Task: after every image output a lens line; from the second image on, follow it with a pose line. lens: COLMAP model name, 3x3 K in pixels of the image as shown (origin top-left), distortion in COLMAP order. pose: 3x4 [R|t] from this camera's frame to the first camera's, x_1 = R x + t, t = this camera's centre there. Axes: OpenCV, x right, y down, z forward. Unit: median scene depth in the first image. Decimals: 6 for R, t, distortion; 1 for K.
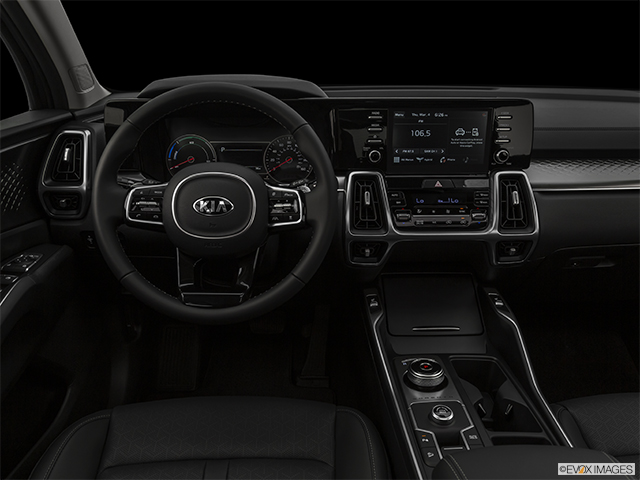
lens RADIAL K [[492.7, 0, 320.0], [0, 492.7, 240.0], [0, 0, 1]] dist [-0.002421, 0.000511]
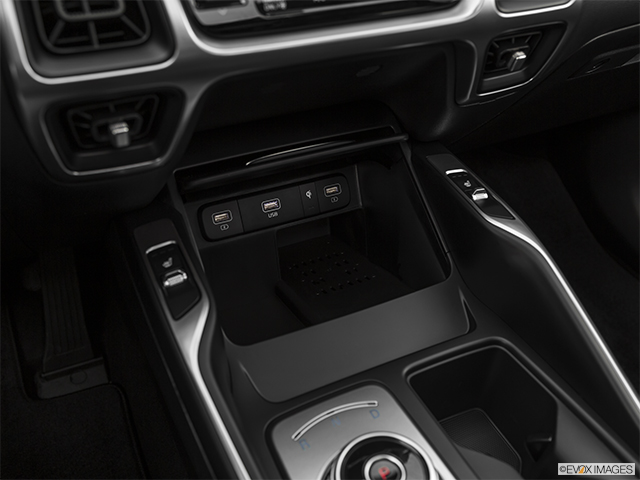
lens RADIAL K [[621.2, 0, 320.0], [0, 621.2, 240.0], [0, 0, 1]] dist [0.000402, 0.000489]
pose [[0.919089, -0.231190, 0.319102, 0.204057], [0.125034, 0.939055, 0.320221, -0.050353], [-0.373687, -0.254414, 0.891982, 1.688583]]
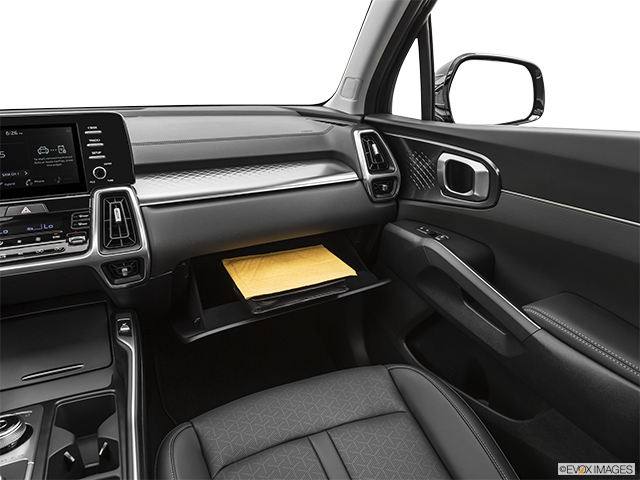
lens RADIAL K [[469.4, 0, 320.0], [0, 469.4, 240.0], [0, 0, 1]] dist [-0.008395, -0.001102]
pose [[0.936644, -0.128828, 0.325731, 0.452174], [0.130307, 0.991321, 0.017371, -0.004369], [-0.325142, 0.026174, 0.945303, 0.024788]]
